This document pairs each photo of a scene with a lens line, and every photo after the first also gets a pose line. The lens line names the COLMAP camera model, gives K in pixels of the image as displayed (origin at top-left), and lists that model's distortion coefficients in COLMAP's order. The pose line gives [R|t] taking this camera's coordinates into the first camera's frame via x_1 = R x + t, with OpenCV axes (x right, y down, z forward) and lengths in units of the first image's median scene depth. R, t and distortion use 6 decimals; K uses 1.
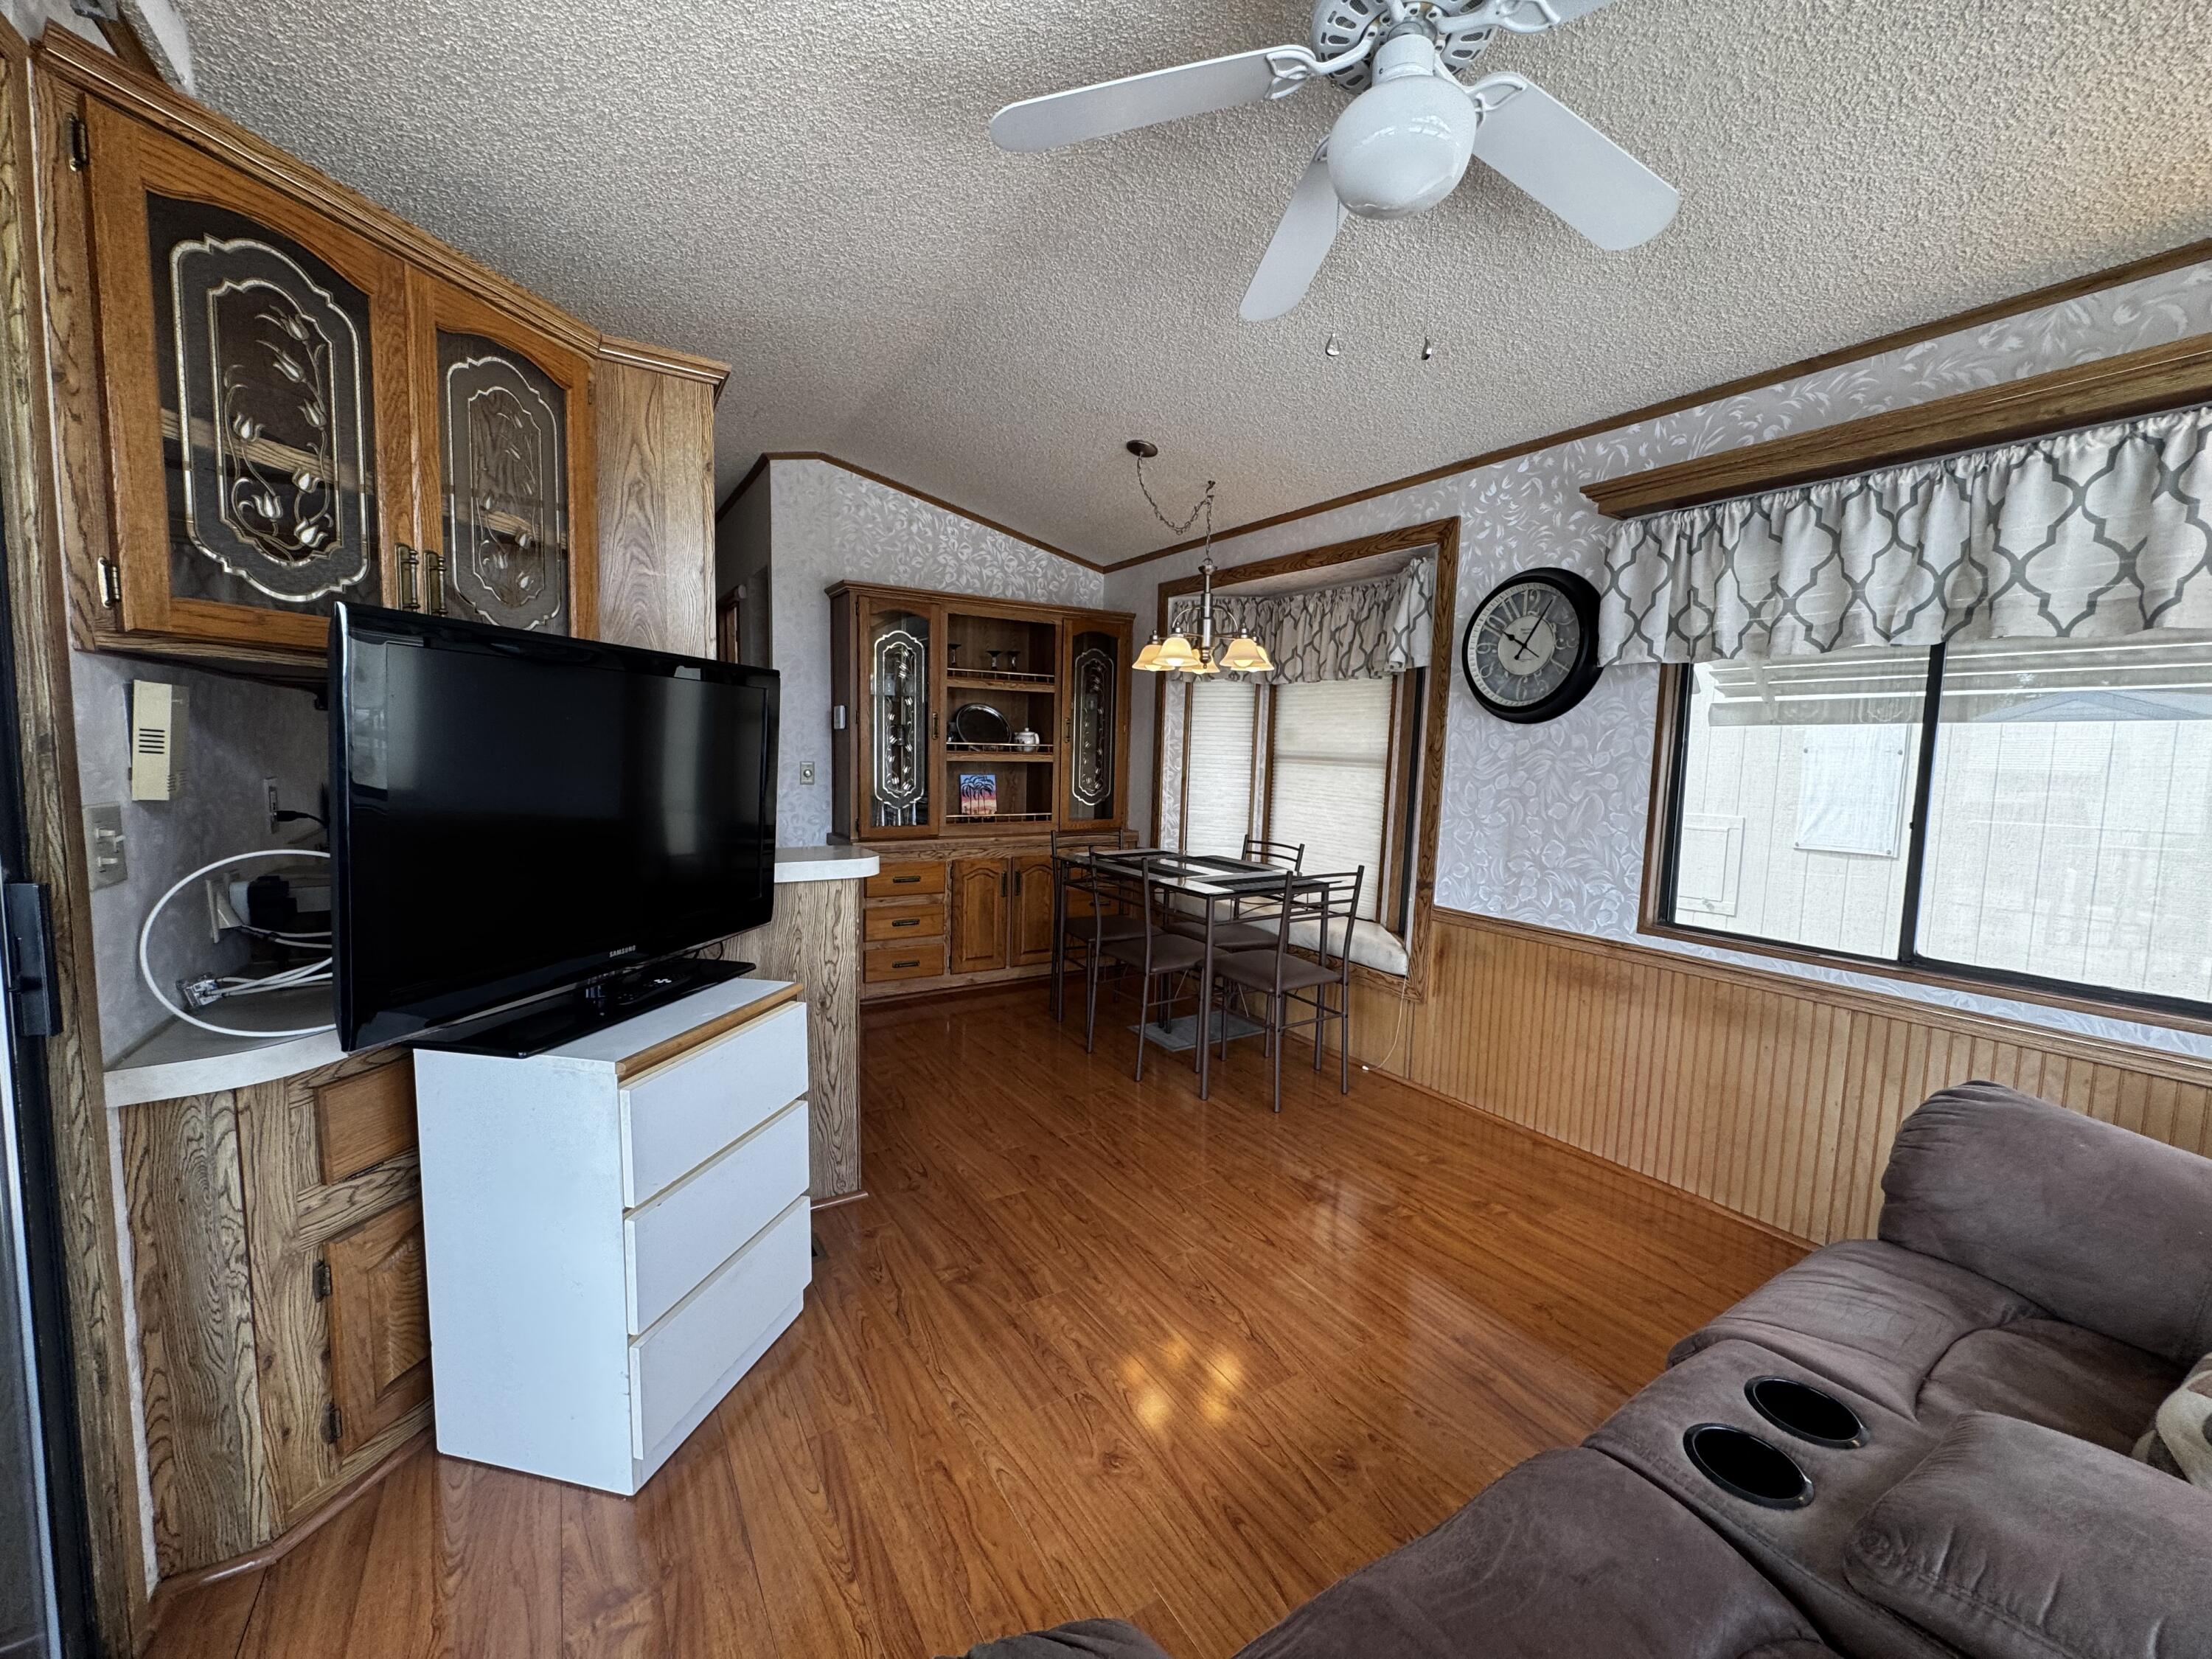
lens RADIAL K [[876.3, 0, 1112.7], [0, 876.3, 826.6], [0, 0, 1]] dist [-0.000193, -0.000623]
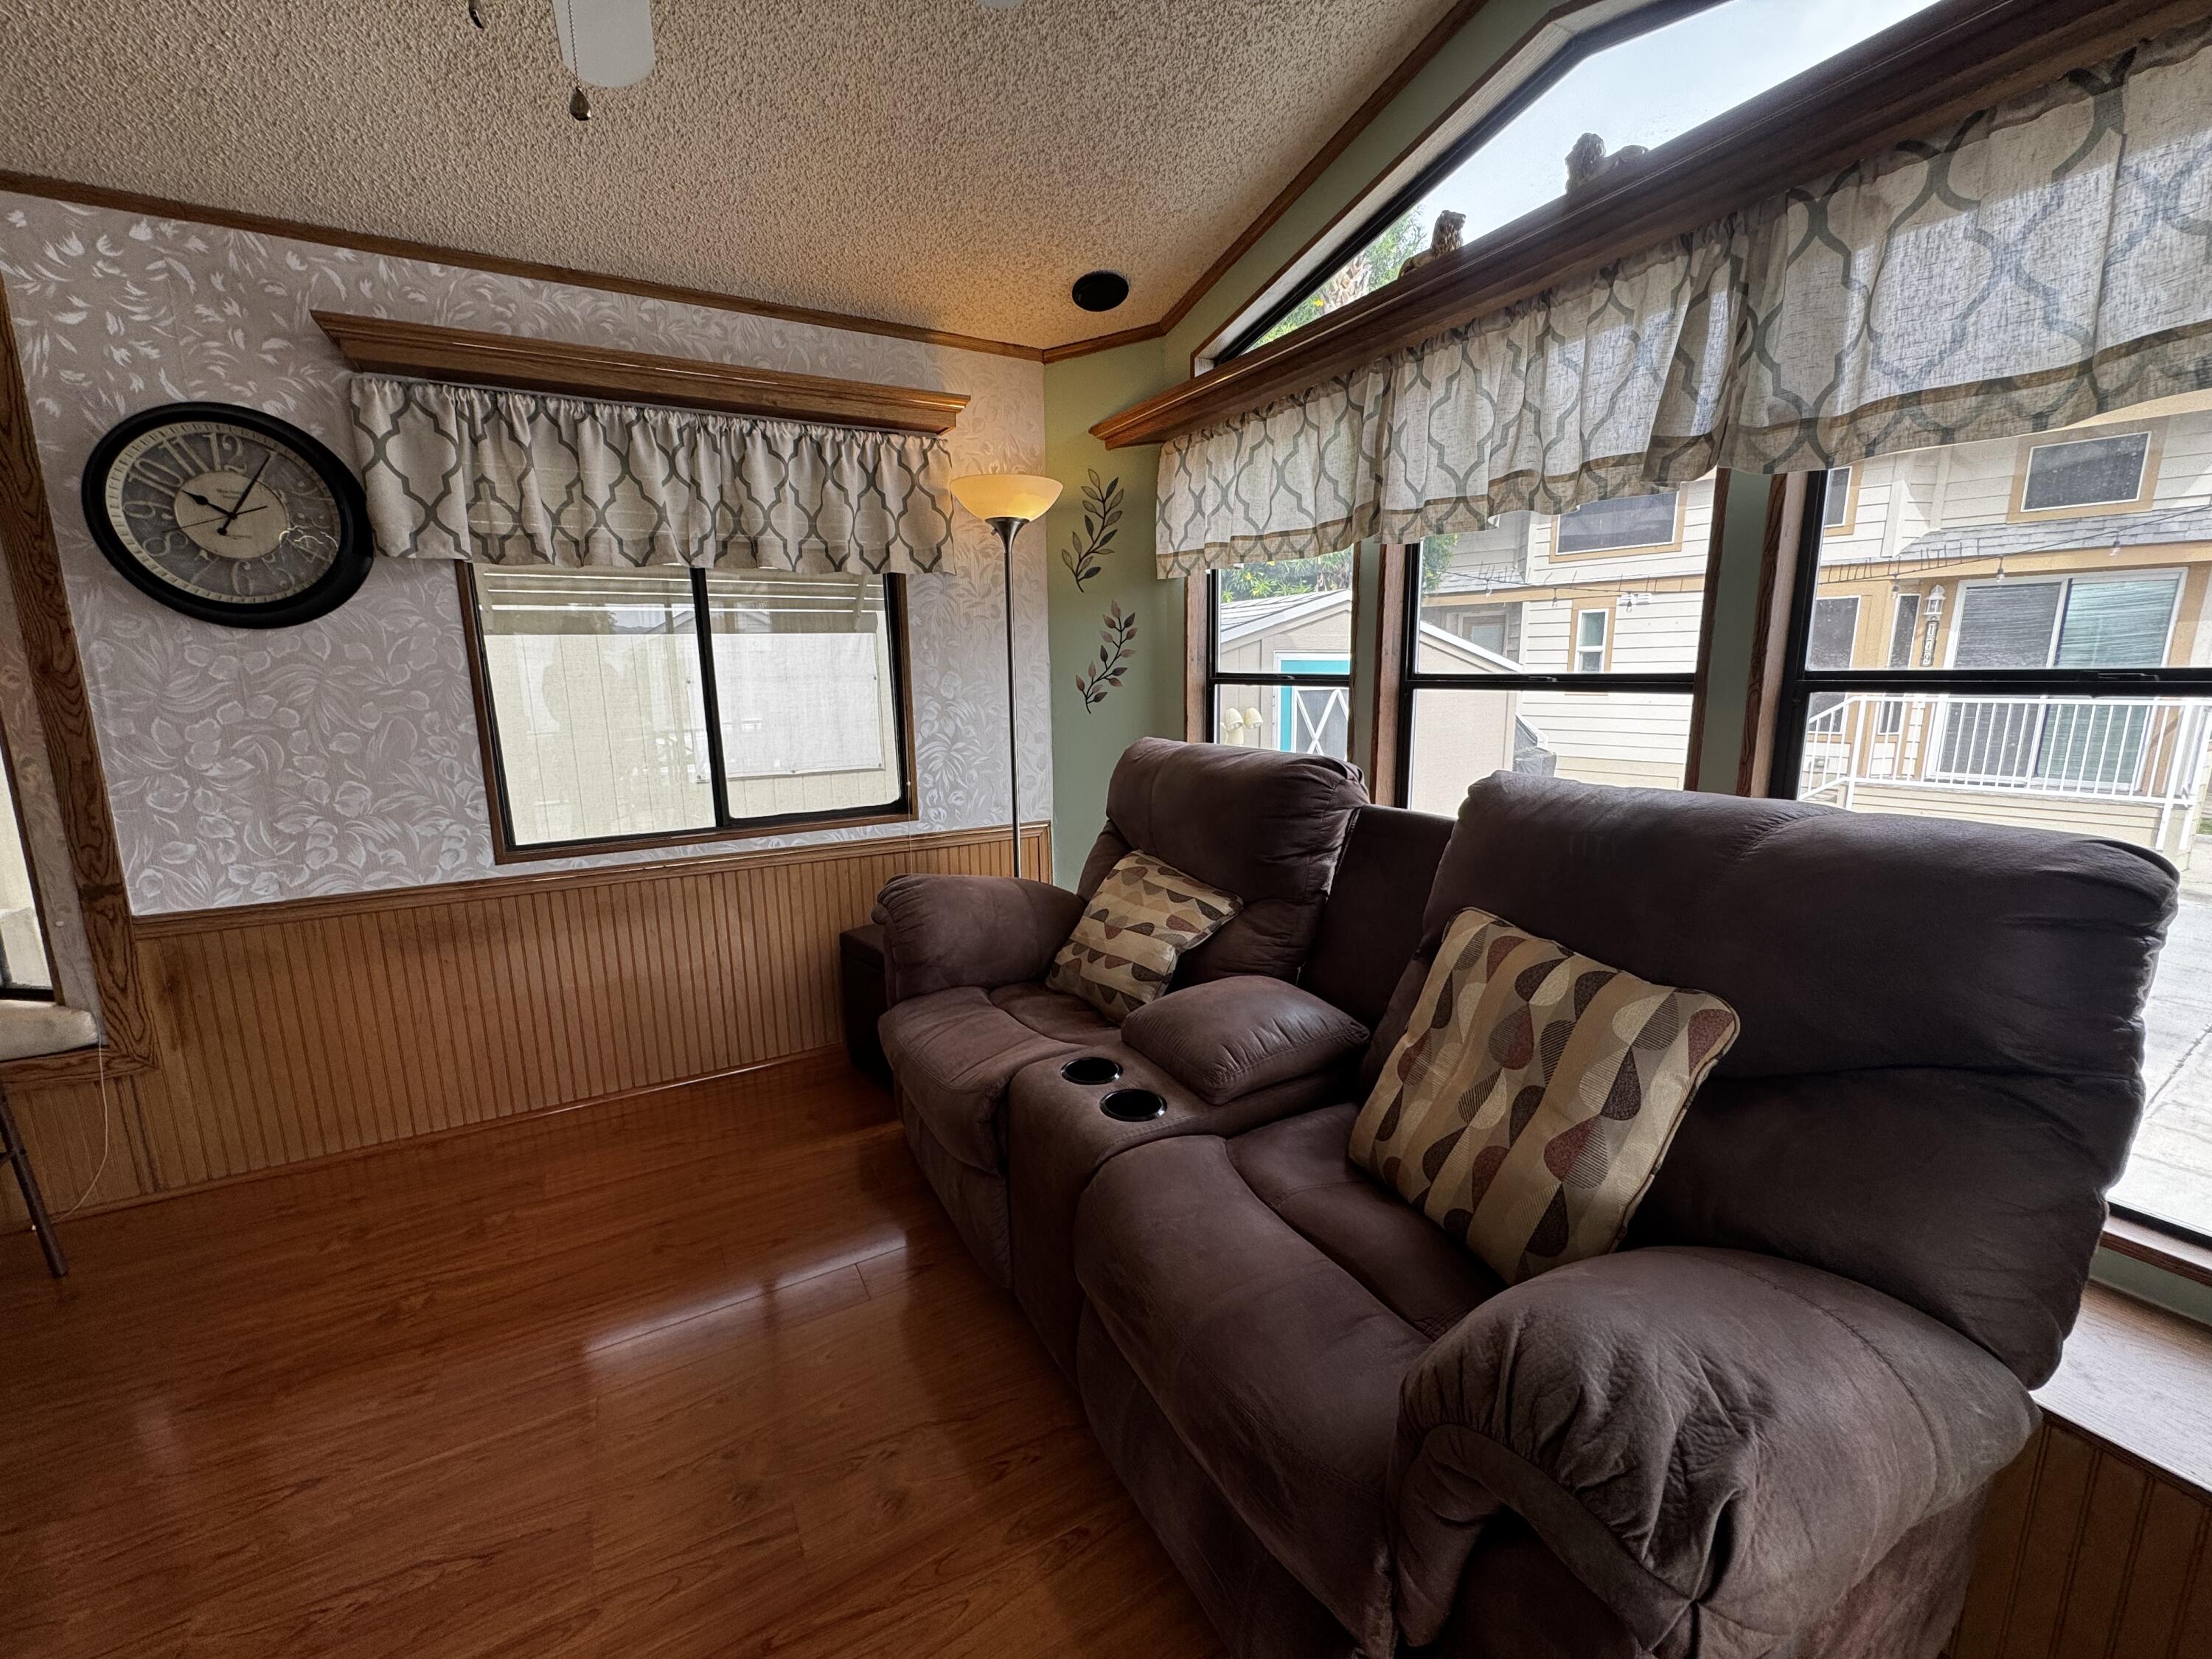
lens RADIAL K [[876.3, 0, 1105.0], [0, 876.3, 824.9], [0, 0, 1]] dist [-0.000193, -0.000623]
pose [[0.059471, -0.199468, 0.978098, -0.251607], [0.110705, 0.975106, 0.192127, -0.024620], [-0.992072, 0.096854, 0.080073, 0.306154]]
